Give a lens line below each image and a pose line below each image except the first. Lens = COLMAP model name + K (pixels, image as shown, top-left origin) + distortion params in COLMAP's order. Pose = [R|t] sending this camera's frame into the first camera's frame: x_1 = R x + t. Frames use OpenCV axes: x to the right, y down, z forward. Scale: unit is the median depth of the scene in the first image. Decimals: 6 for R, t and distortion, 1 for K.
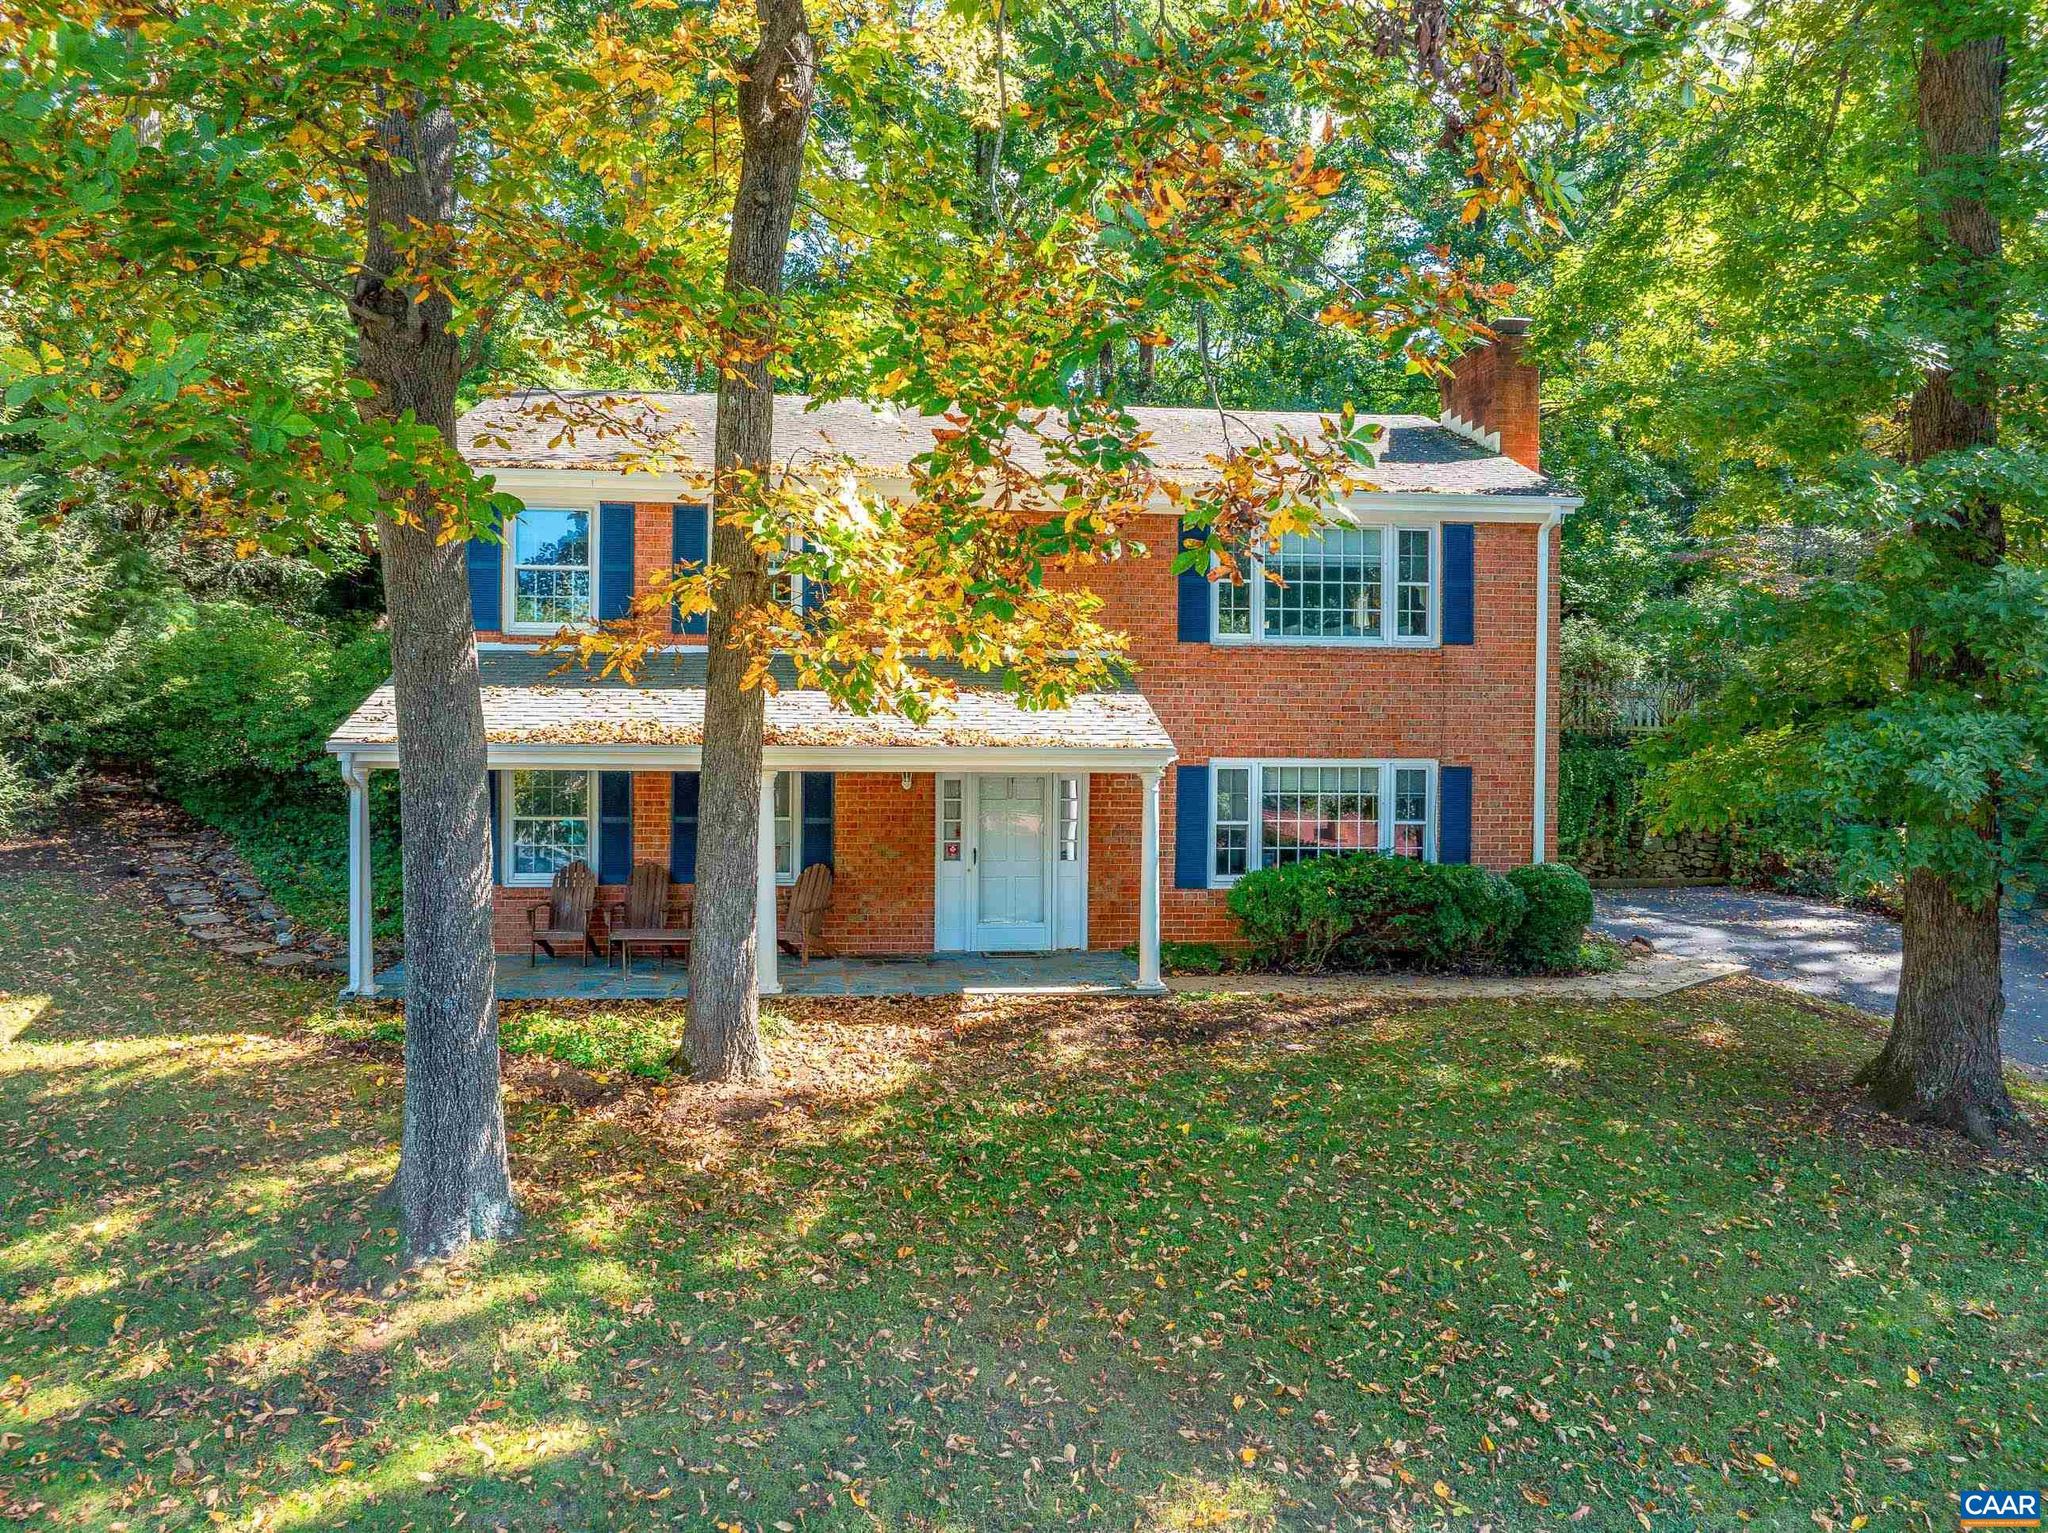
lens RADIAL K [[1629.0, 0, 1024.0], [0, 1629.0, 766.5], [0, 0, 1]] dist [-0.068848, -0.000491]
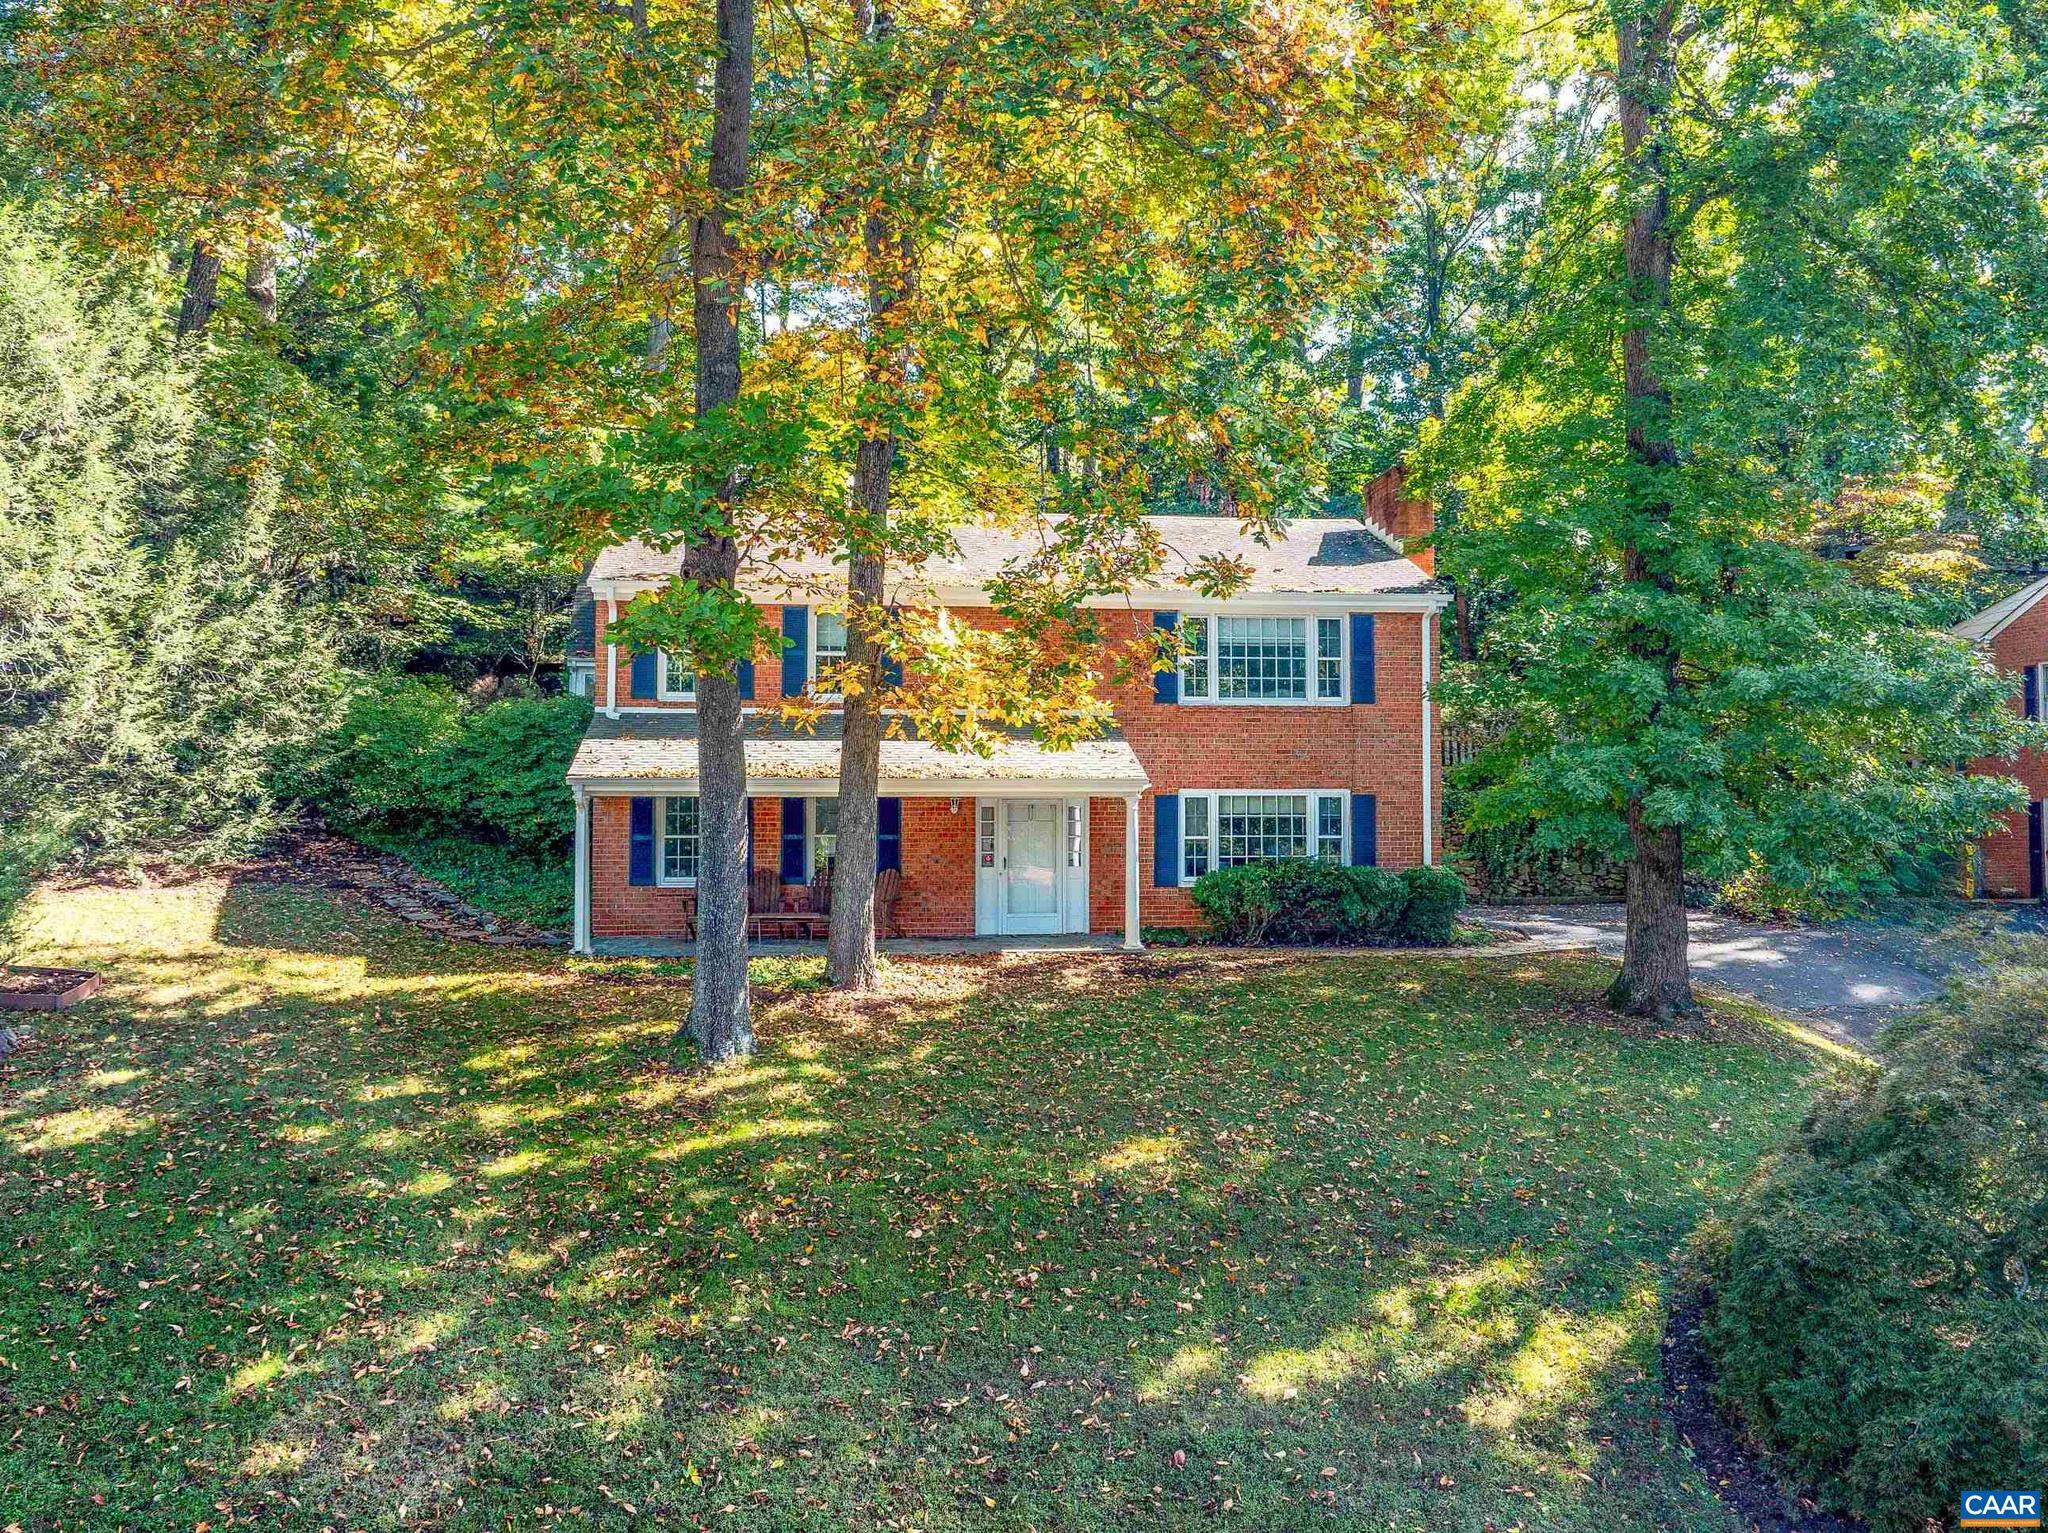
lens RADIAL K [[1629.0, 0, 1024.0], [0, 1629.0, 766.5], [0, 0, 1]] dist [-0.068848, -0.000491]
pose [[0.999973, -0.007075, -0.001955, -0.012870], [0.007008, 0.999452, -0.032356, 0.021816], [0.002183, 0.032342, 0.999474, -0.406329]]
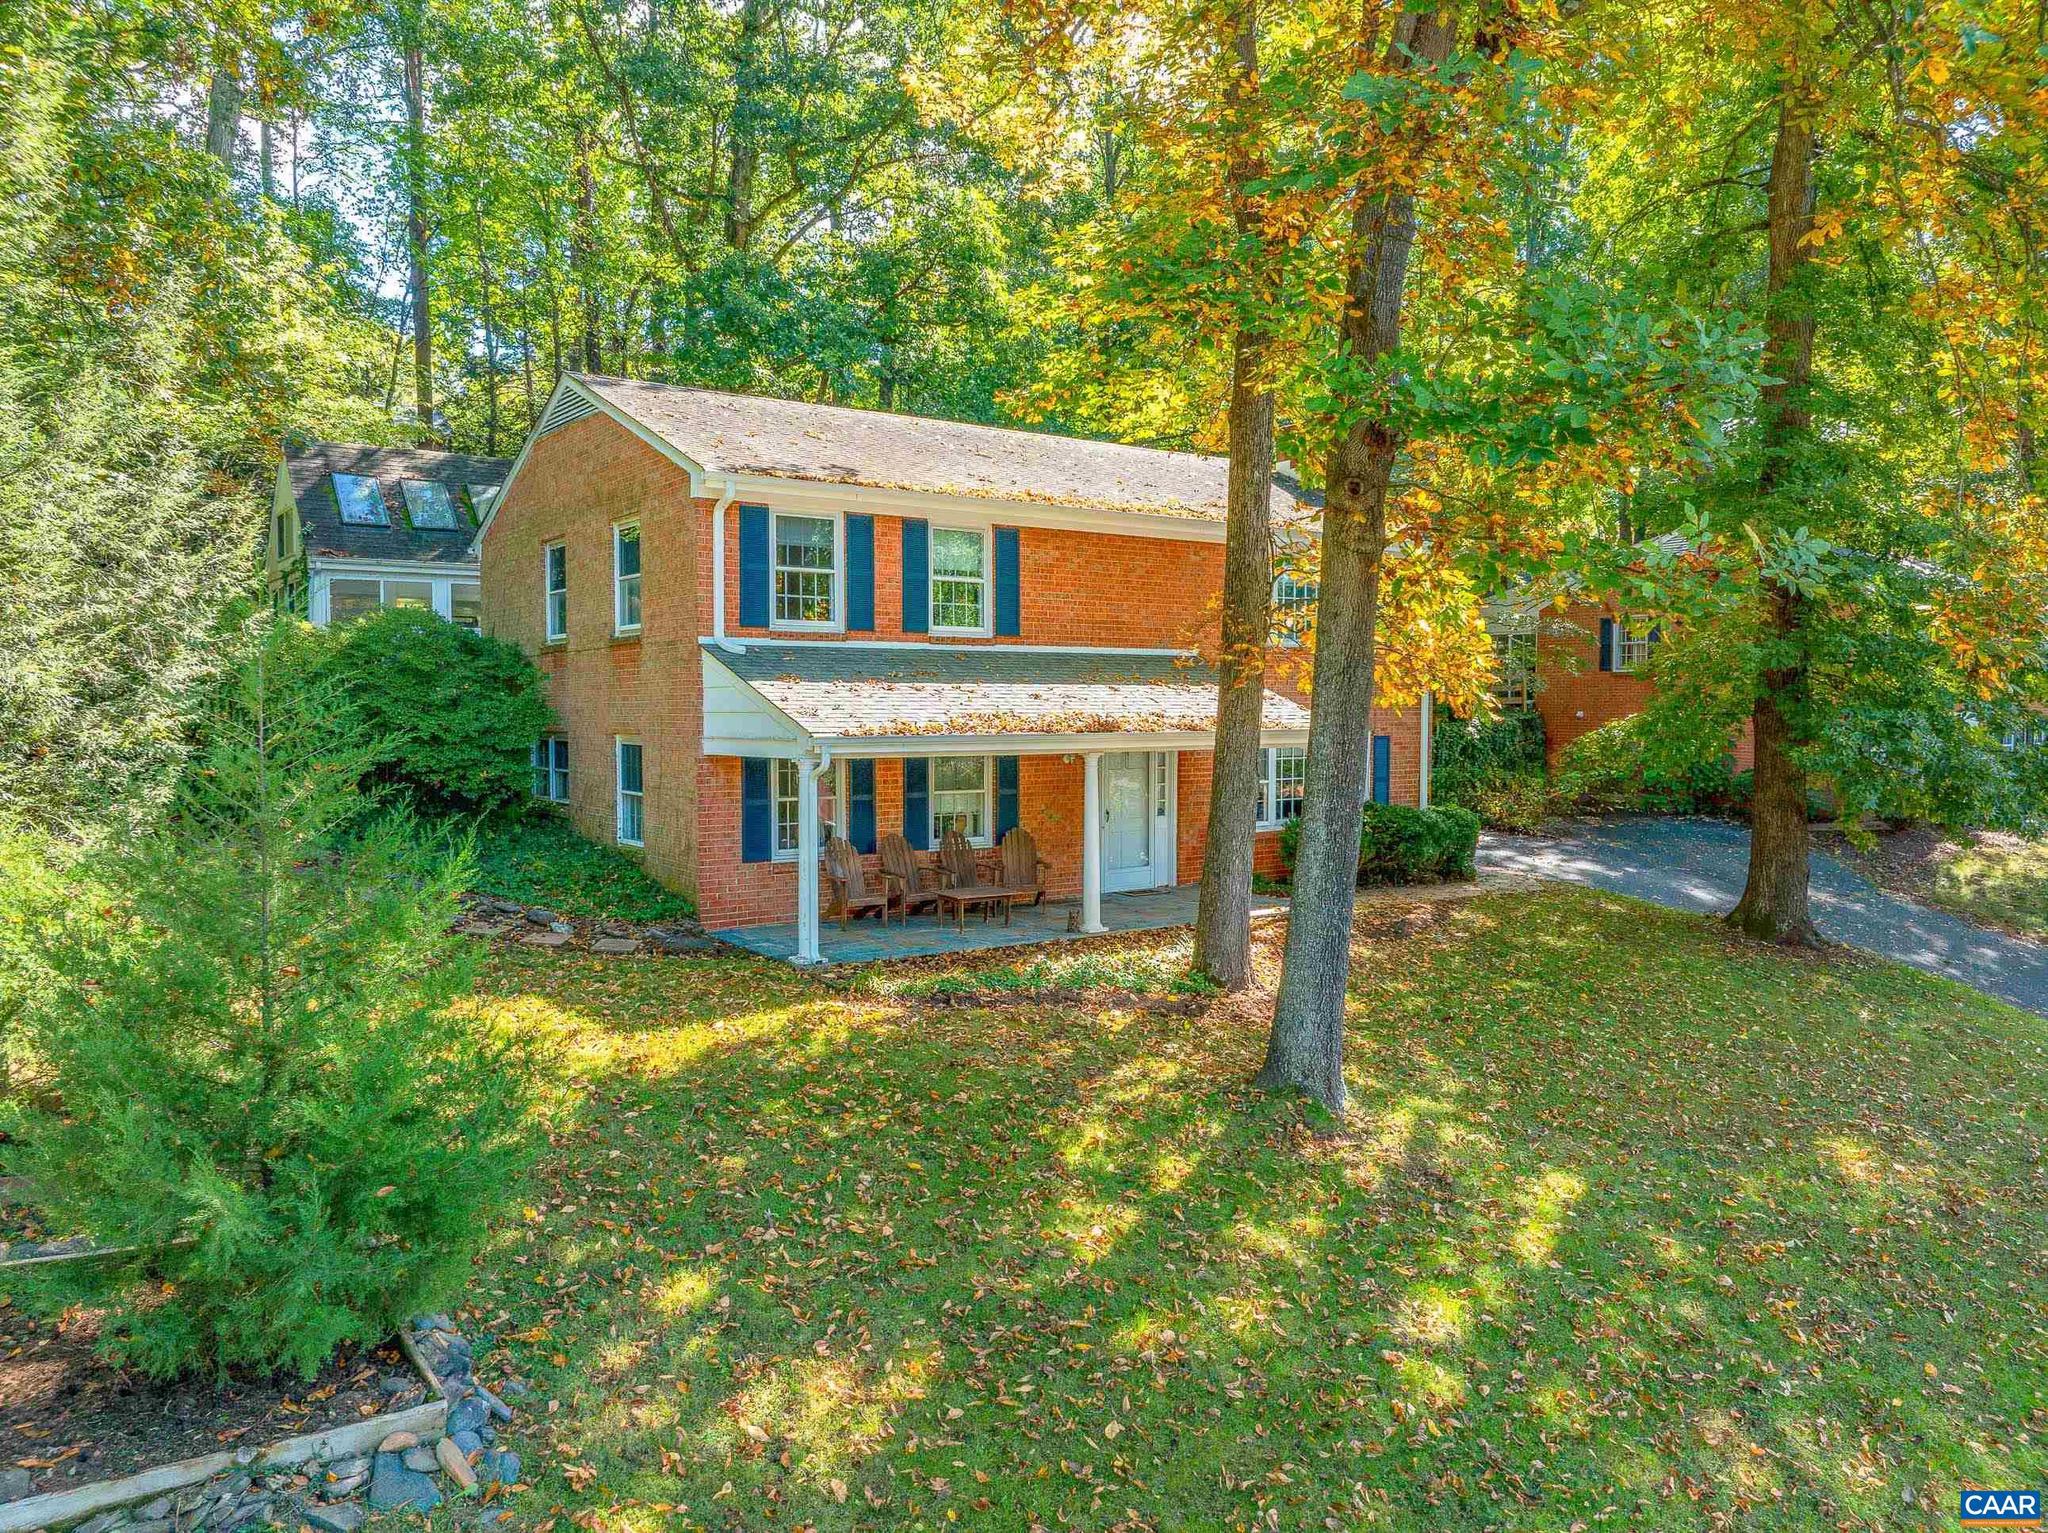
lens RADIAL K [[1629.0, 0, 1024.0], [0, 1629.0, 766.5], [0, 0, 1]] dist [-0.068848, -0.000491]
pose [[0.867926, -0.028971, 0.495848, -0.800413], [0.021166, 0.999548, 0.021354, -0.011369], [-0.496242, -0.008039, 0.868147, -0.039689]]
